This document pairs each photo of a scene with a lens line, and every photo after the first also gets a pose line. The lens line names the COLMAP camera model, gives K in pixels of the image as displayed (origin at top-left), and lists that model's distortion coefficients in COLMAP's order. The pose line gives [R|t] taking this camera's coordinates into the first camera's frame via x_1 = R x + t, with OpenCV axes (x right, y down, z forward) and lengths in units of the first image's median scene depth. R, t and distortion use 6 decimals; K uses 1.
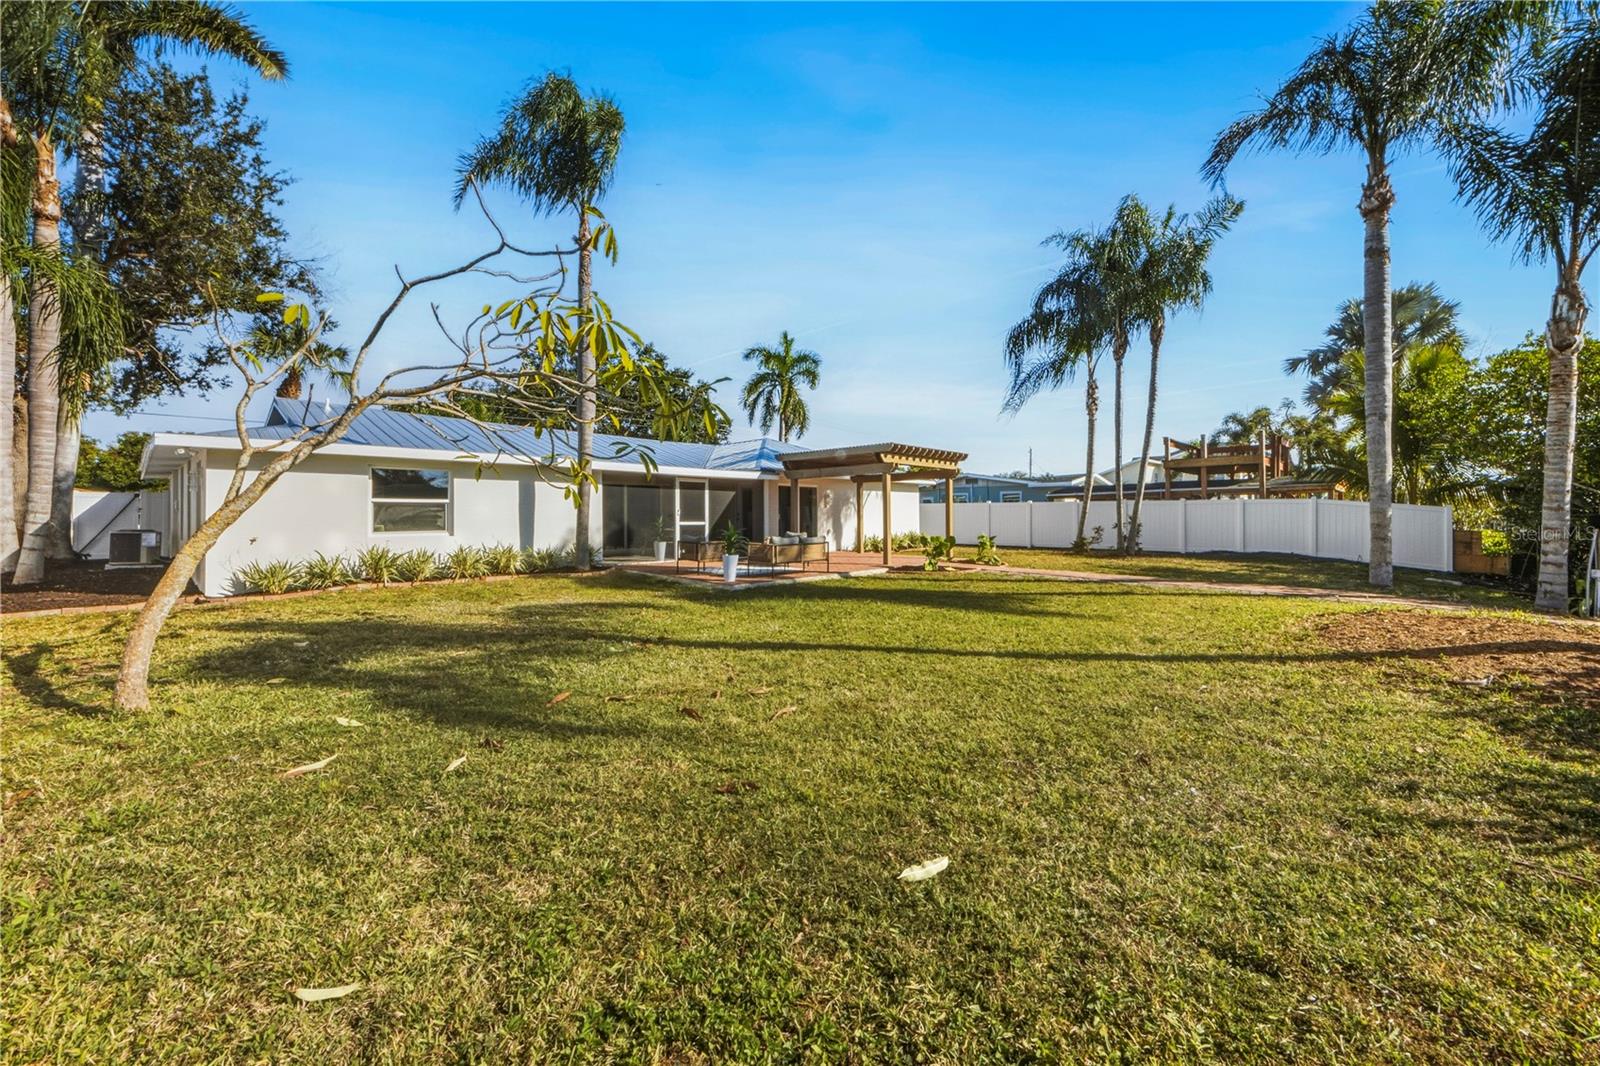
lens RADIAL K [[614.6, 0, 805.3], [0, 614.6, 521.1], [0, 0, 1]] dist [-0.003344, -0.000480]
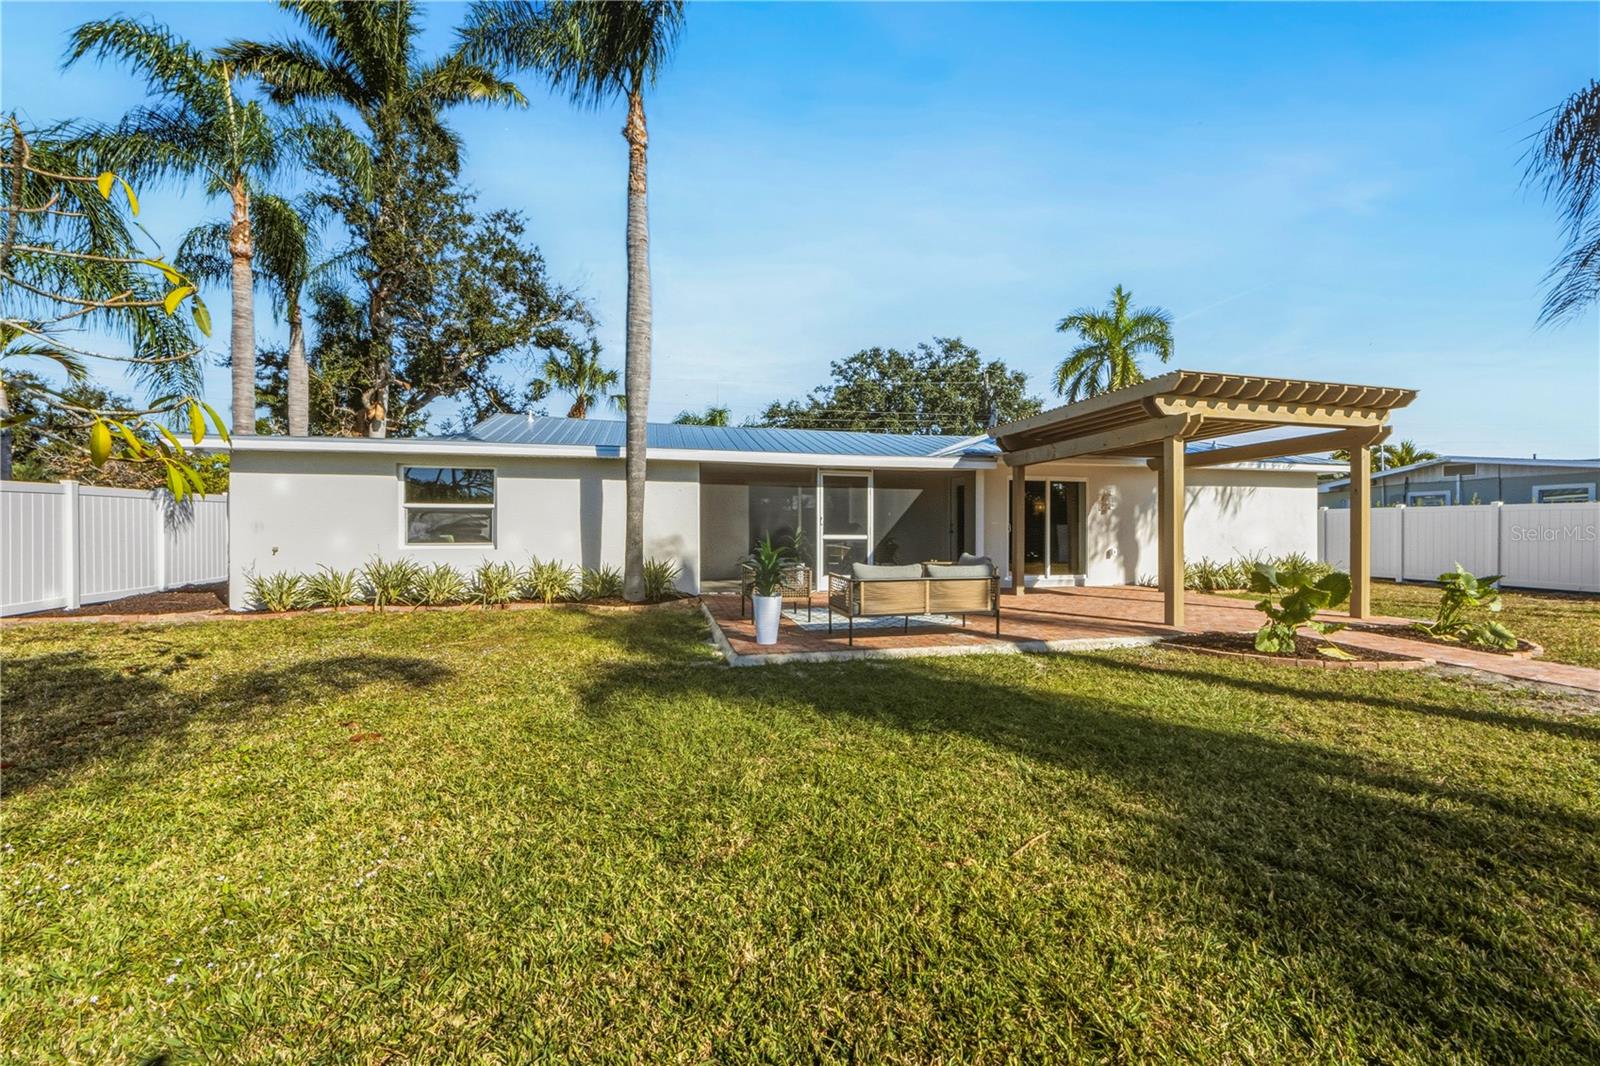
lens RADIAL K [[614.6, 0, 795.1], [0, 614.6, 536.9], [0, 0, 1]] dist [-0.003344, -0.000480]
pose [[0.836922, 0.008615, -0.547254, 0.137548], [-0.007914, 0.999962, 0.003639, 0.000978], [0.547264, 0.001285, 0.836959, 0.397128]]
